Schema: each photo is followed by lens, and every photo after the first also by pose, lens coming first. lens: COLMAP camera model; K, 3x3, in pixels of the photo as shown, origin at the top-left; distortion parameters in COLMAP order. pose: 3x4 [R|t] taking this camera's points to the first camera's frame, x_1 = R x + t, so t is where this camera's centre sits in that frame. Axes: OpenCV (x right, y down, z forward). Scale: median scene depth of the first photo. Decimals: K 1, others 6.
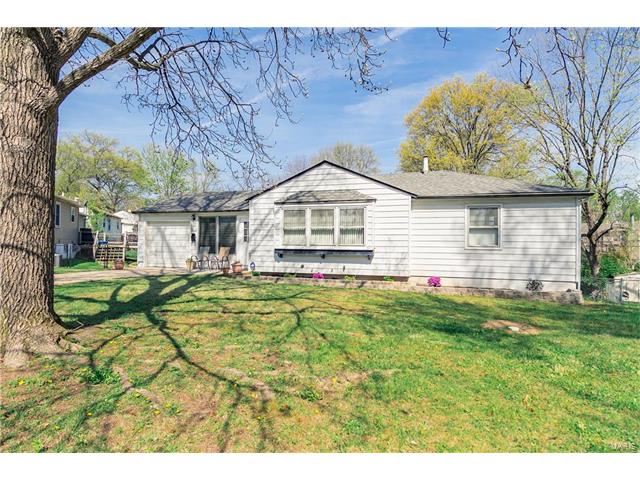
lens RADIAL K [[361.9, 0, 319.6], [0, 361.9, 239.5], [0, 0, 1]] dist [-0.000019, -0.001510]
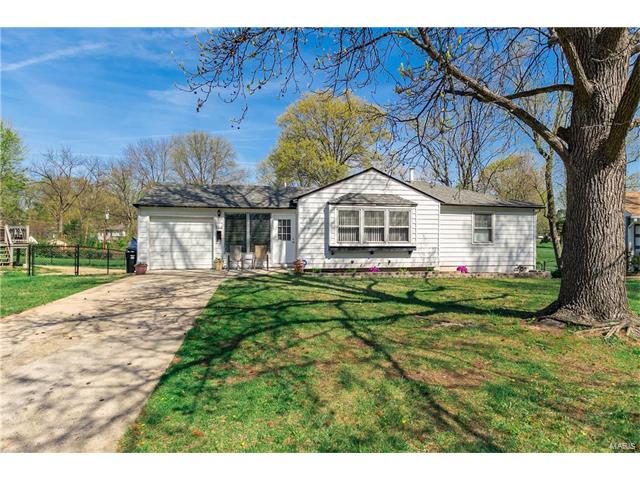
lens RADIAL K [[361.9, 0, 318.9], [0, 361.9, 239.9], [0, 0, 1]] dist [-0.000019, -0.001510]
pose [[0.881766, -0.008079, 0.471618, -0.671871], [-0.001546, 0.999798, 0.020017, -0.014876], [-0.471685, -0.018380, 0.881576, 0.081791]]
